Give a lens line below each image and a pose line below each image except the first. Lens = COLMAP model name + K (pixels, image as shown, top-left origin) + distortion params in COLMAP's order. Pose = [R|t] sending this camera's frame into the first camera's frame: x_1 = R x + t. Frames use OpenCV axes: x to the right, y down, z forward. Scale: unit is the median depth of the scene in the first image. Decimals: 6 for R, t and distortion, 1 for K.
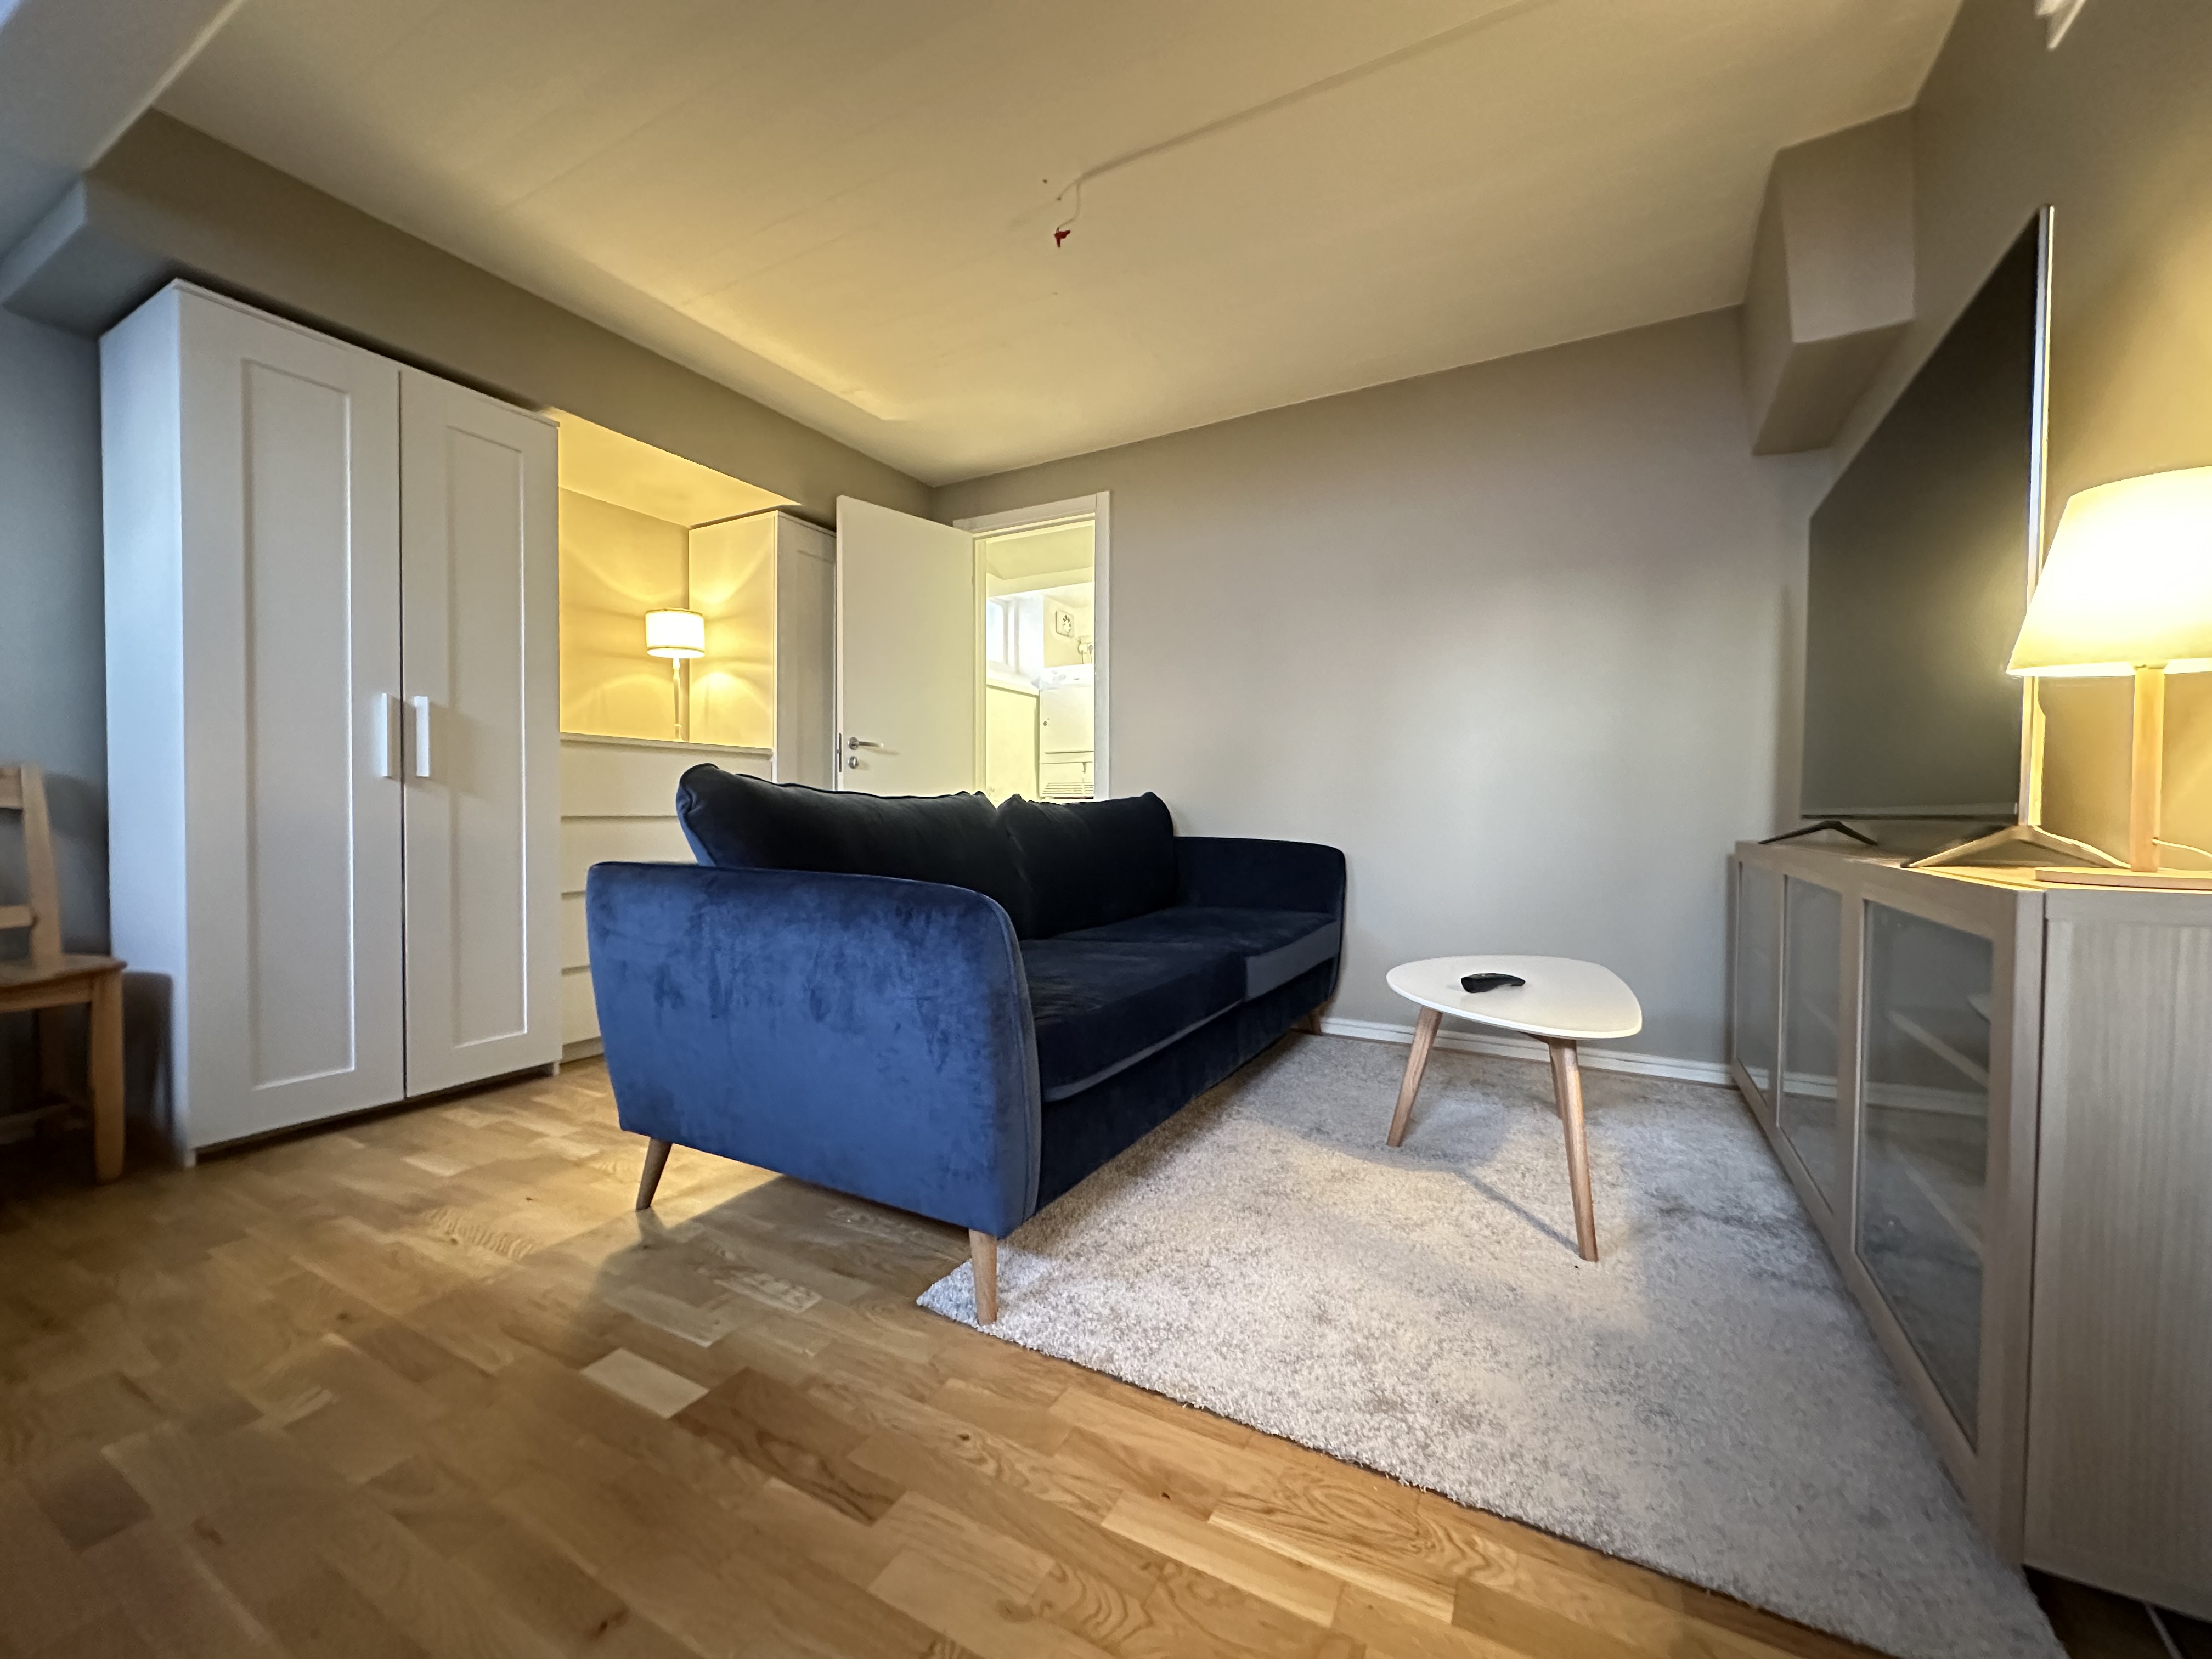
lens RADIAL K [[881.0, 0, 1106.0], [0, 881.0, 829.5], [0, 0, 1]] dist [-0.001977, 0.000113]
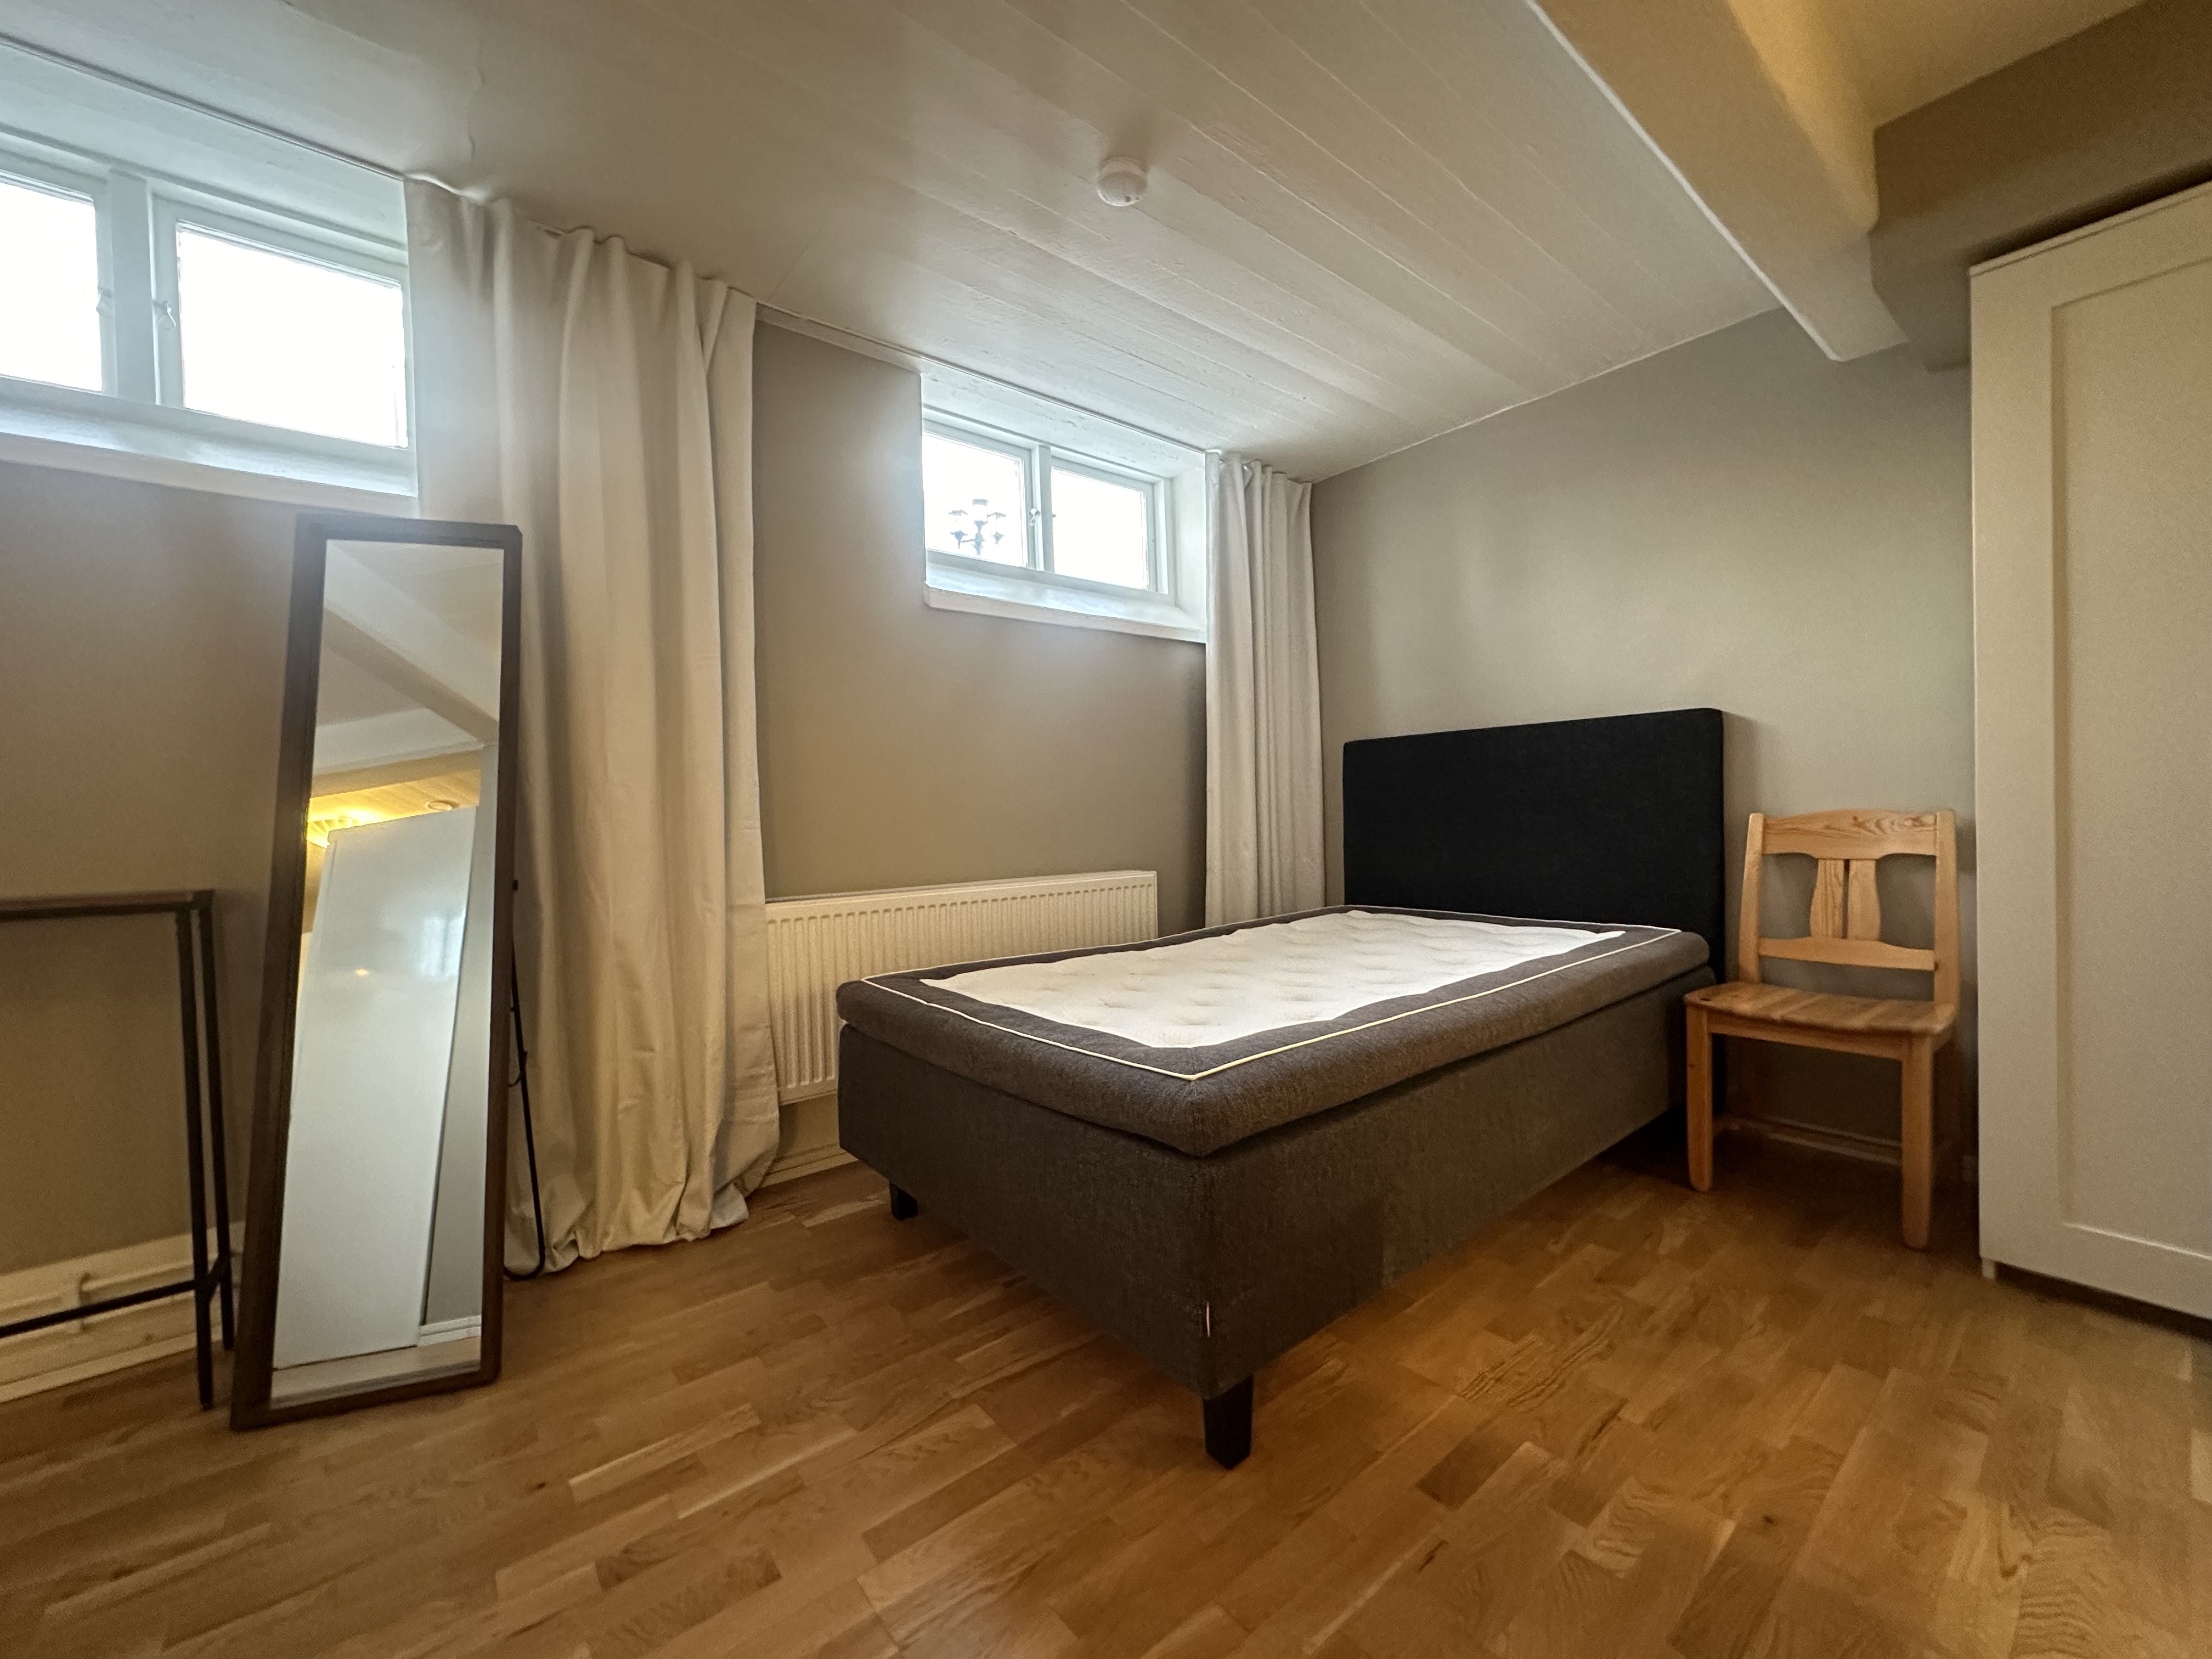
lens RADIAL K [[881.0, 0, 1106.0], [0, 881.0, 829.5], [0, 0, 1]] dist [-0.001977, 0.000113]
pose [[-0.379196, 0.021776, -0.925060, 0.099964], [0.007758, 0.999763, 0.020354, -0.096940], [0.925284, 0.000541, -0.379275, 0.580053]]
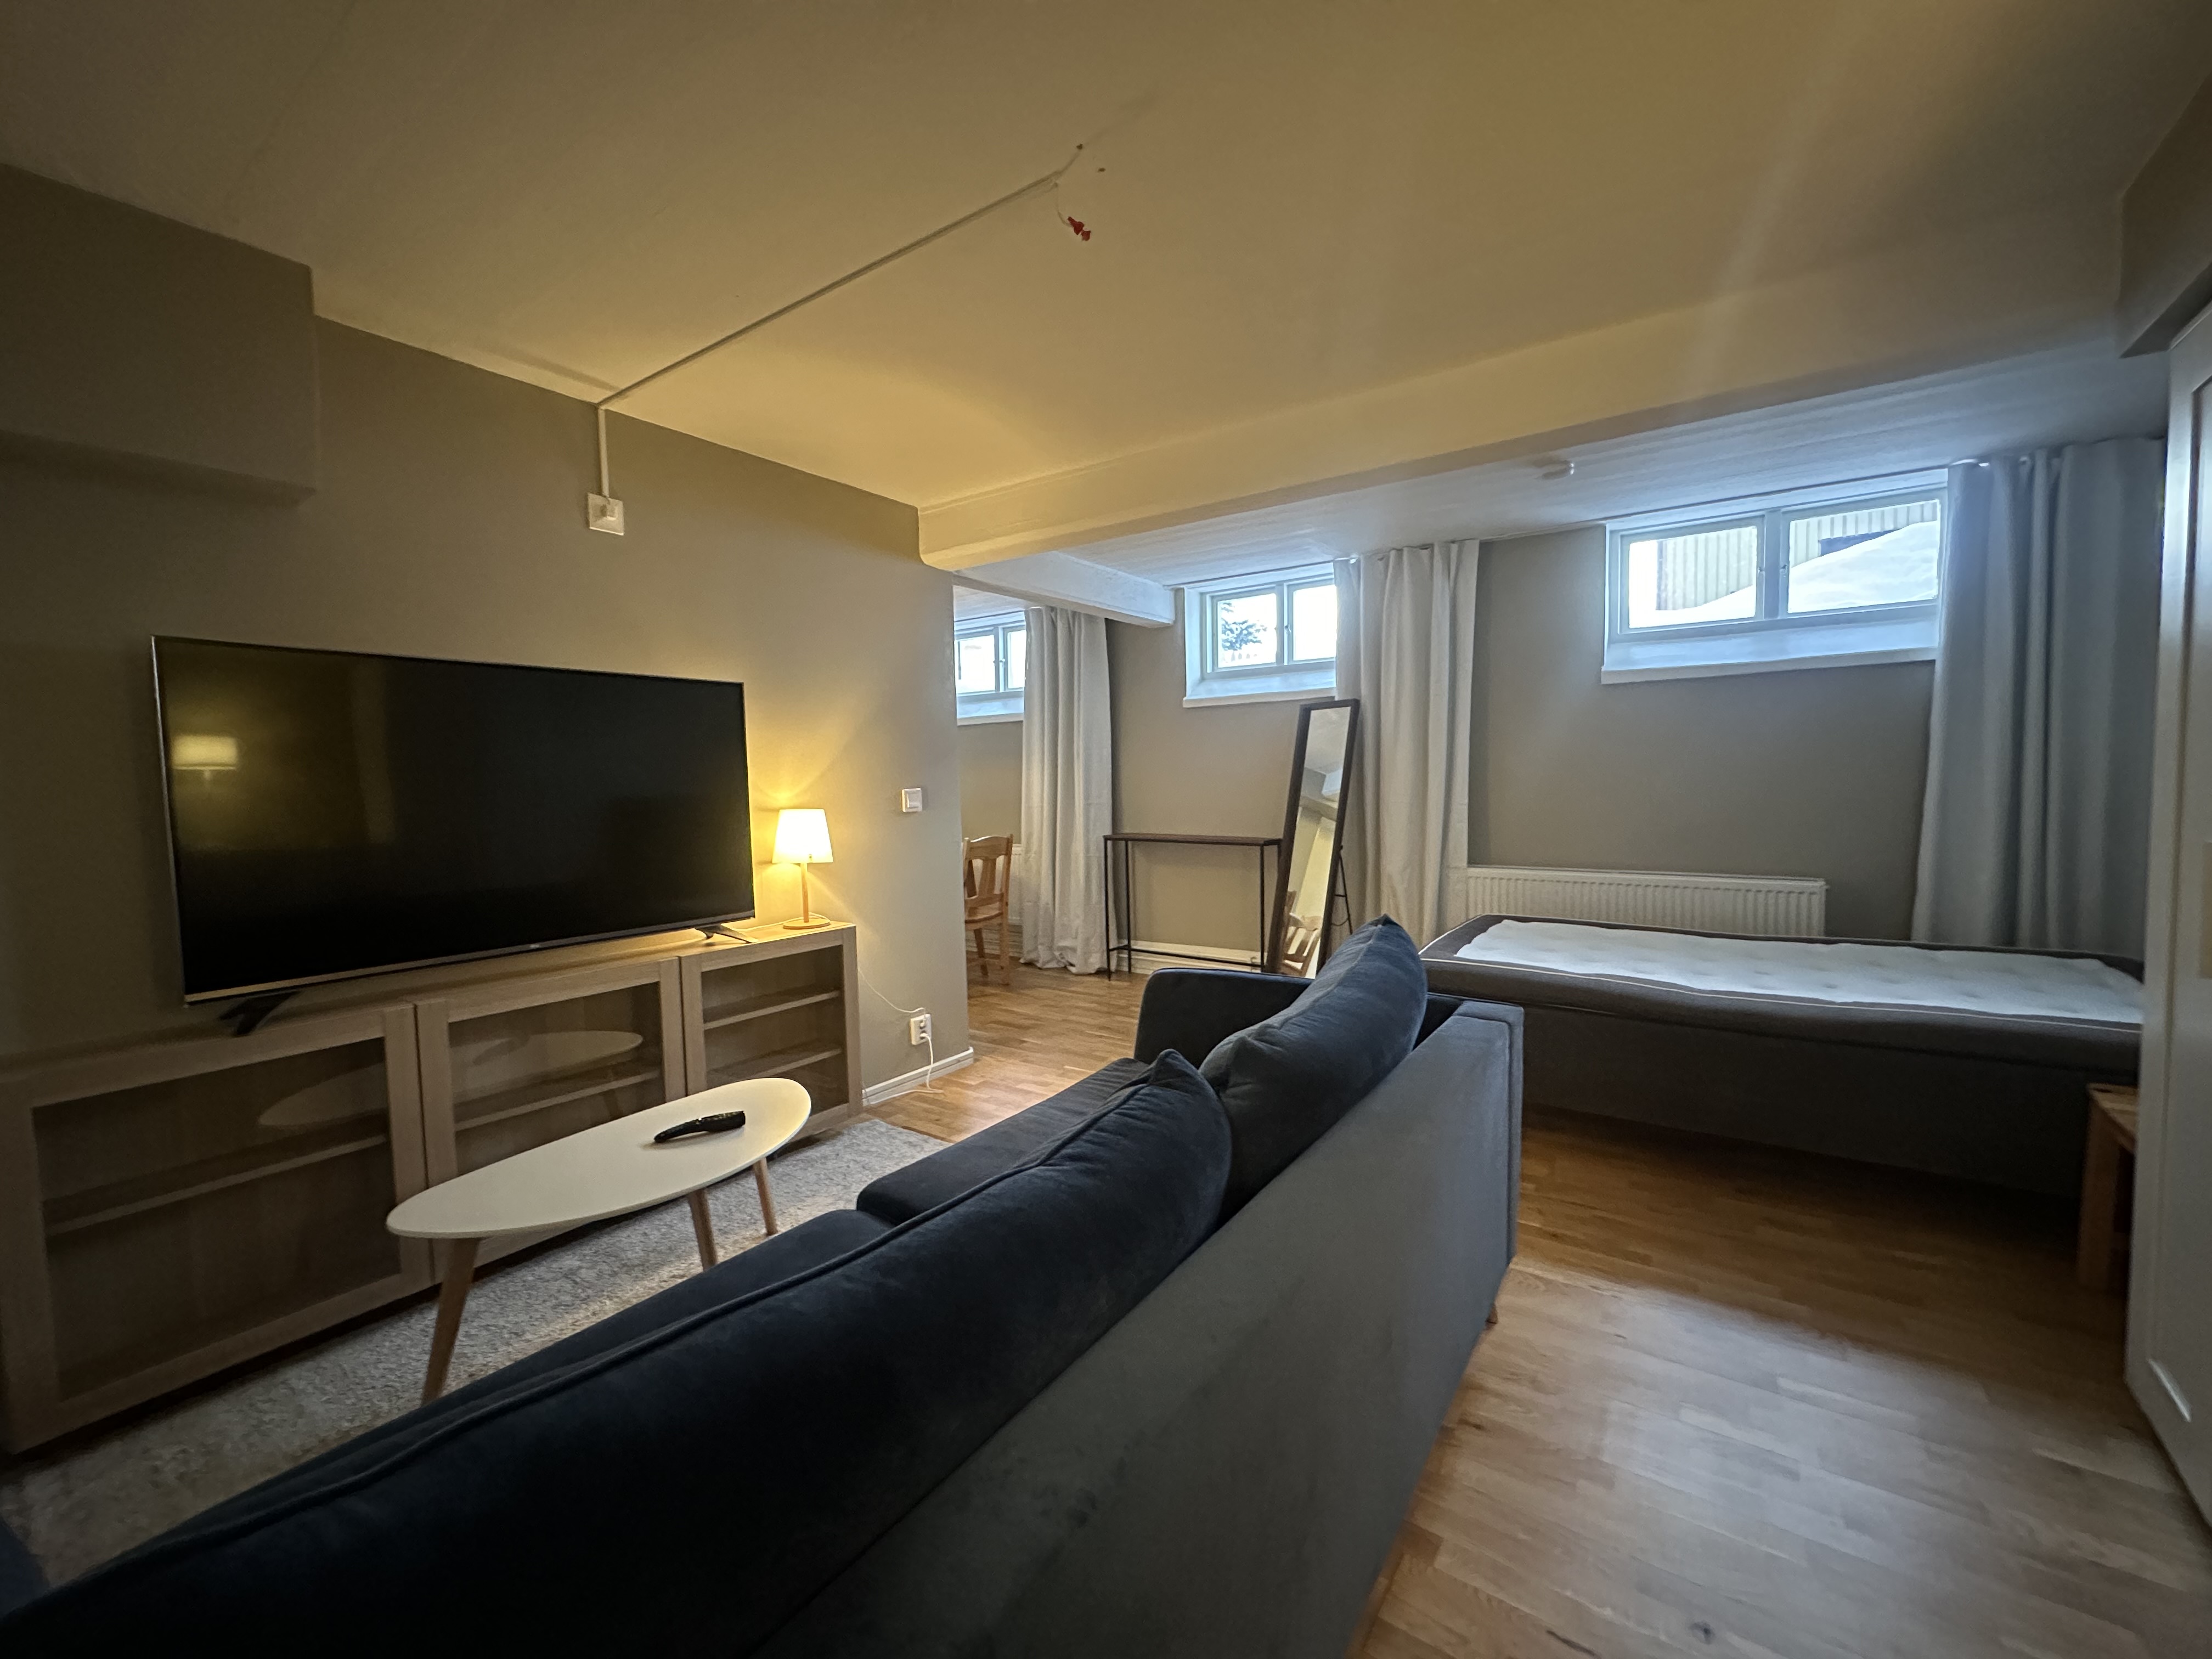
lens RADIAL K [[896.4, 0, 1106.0], [0, 896.4, 829.5], [0, 0, 1]] dist [-0.000210, 0.000093]
pose [[-0.993811, 0.009956, 0.110637, -0.176023], [0.019288, 0.996313, 0.083601, -0.297077], [-0.109397, 0.085218, -0.990338, 2.193136]]
